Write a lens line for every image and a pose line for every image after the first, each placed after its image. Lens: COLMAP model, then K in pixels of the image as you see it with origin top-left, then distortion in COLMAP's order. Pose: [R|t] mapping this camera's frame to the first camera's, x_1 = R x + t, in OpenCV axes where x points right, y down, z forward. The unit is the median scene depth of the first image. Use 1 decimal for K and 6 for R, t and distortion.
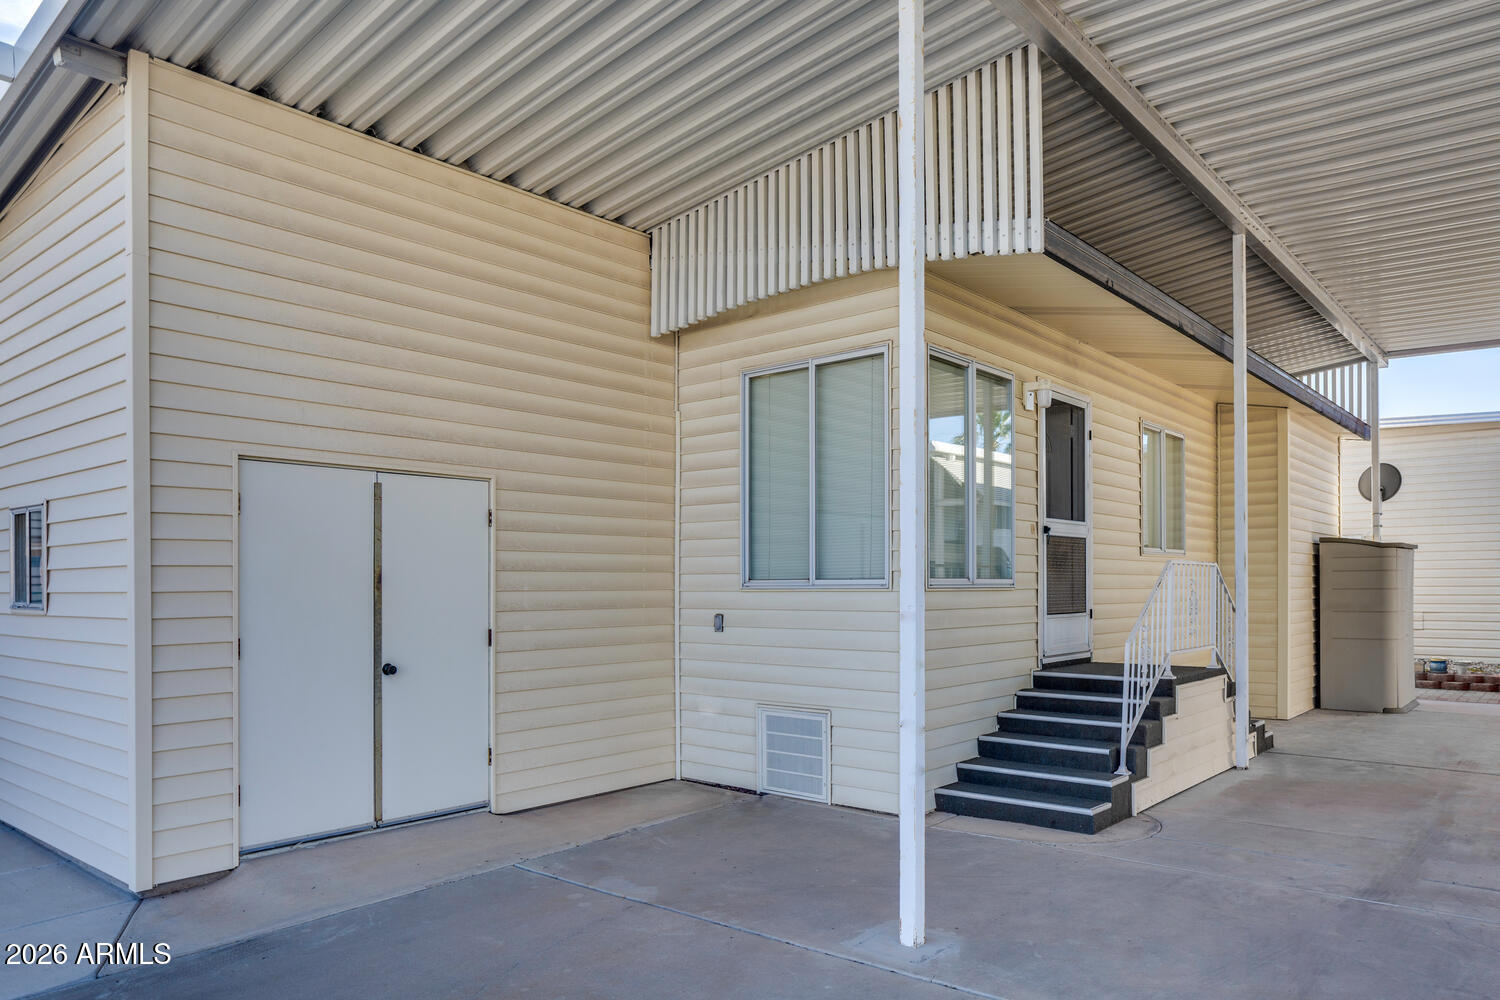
lens RADIAL K [[1034.5, 0, 753.9], [0, 1034.5, 580.7], [0, 0, 1]] dist [-0.031016, 0.003581]
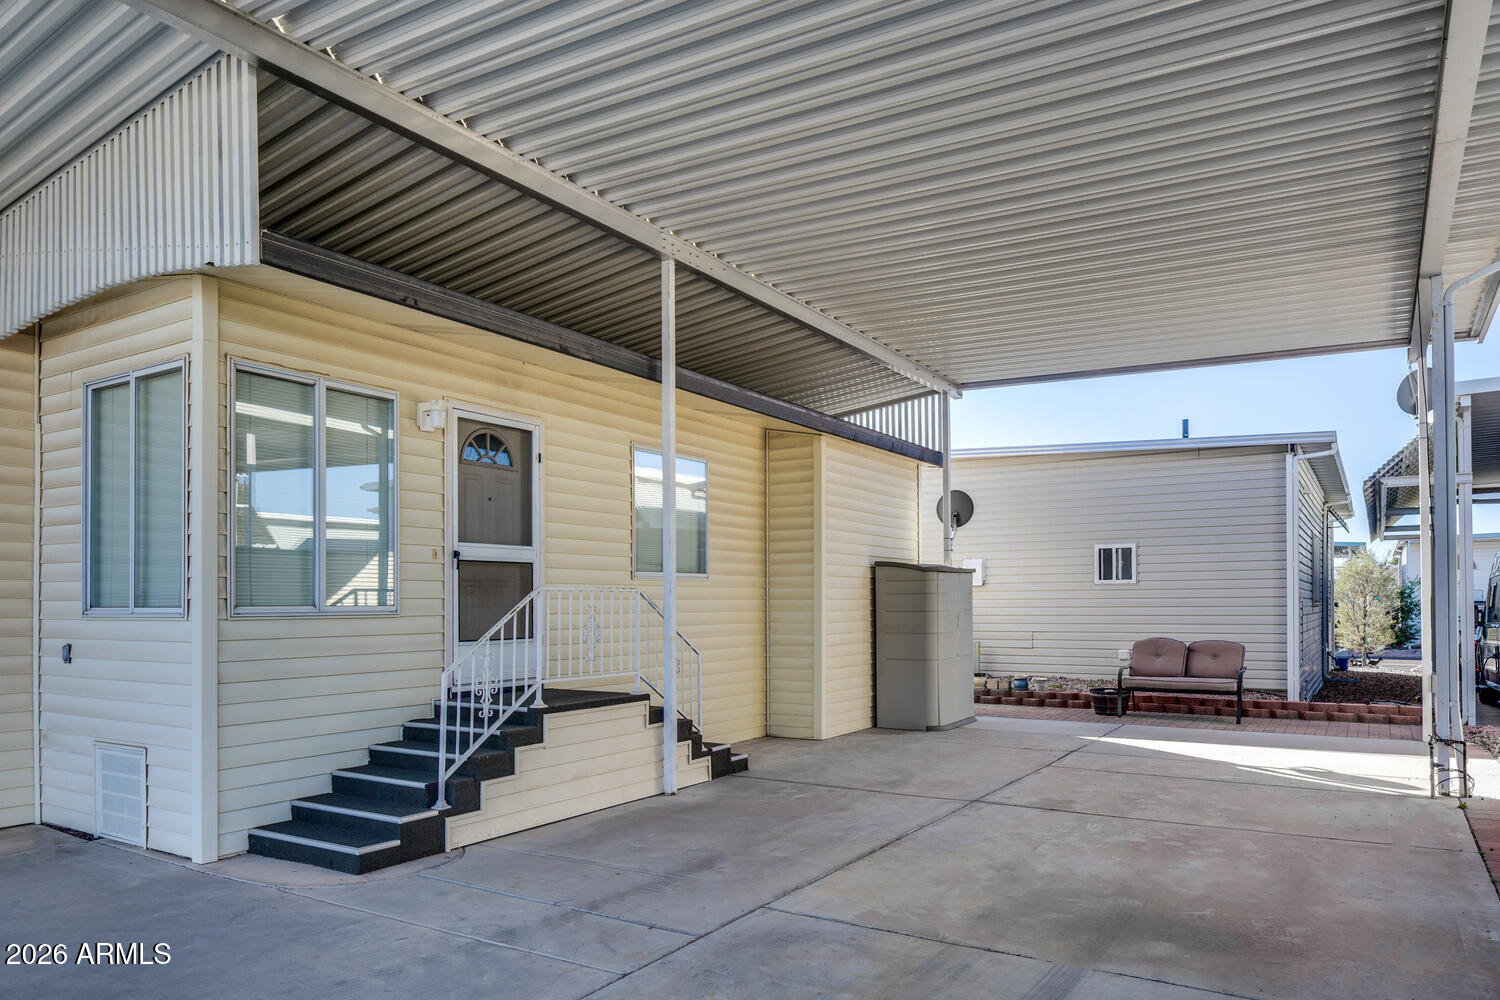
lens RADIAL K [[1034.5, 0, 753.9], [0, 1034.5, 580.7], [0, 0, 1]] dist [-0.031016, 0.003581]
pose [[0.984265, 0.002721, 0.176677, 0.403425], [0.000366, 0.999848, -0.017435, -0.007764], [-0.176698, 0.017225, 0.984114, -0.006854]]
